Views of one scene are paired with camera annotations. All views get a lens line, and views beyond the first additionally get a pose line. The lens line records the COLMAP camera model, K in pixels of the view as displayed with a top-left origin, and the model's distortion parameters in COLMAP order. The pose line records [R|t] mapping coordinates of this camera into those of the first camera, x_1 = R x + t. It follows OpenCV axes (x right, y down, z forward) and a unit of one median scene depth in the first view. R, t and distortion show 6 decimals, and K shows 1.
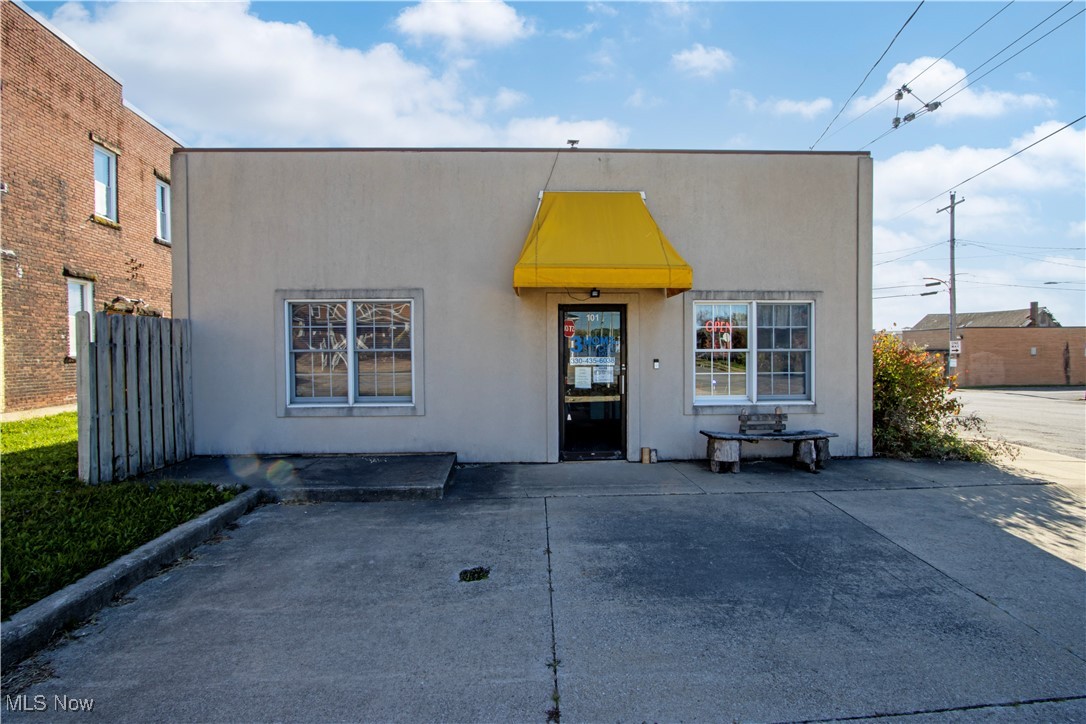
lens RADIAL K [[500.5, 0, 541.6], [0, 500.5, 365.5], [0, 0, 1]] dist [-0.011528, -0.000092]
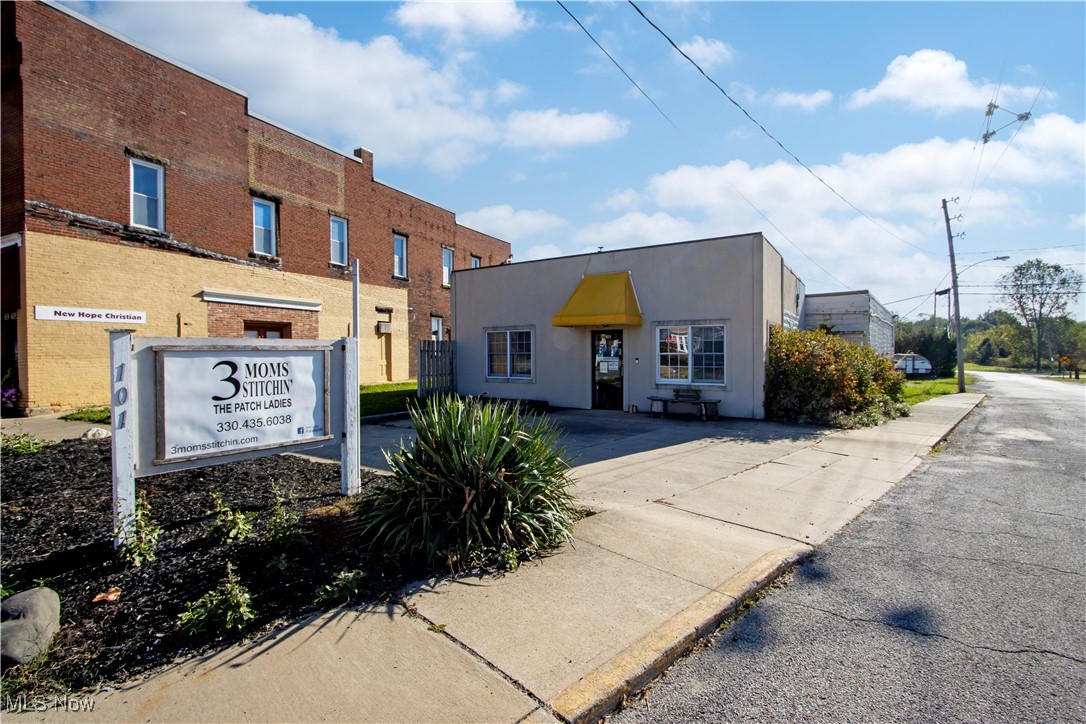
lens RADIAL K [[500.5, 0, 541.6], [0, 500.5, 365.5], [0, 0, 1]] dist [-0.011528, -0.000092]
pose [[0.823189, 0.015878, -0.567545, 0.997943], [-0.014809, 0.999869, 0.006493, 0.007557], [0.567574, 0.003060, 0.823317, -0.754752]]
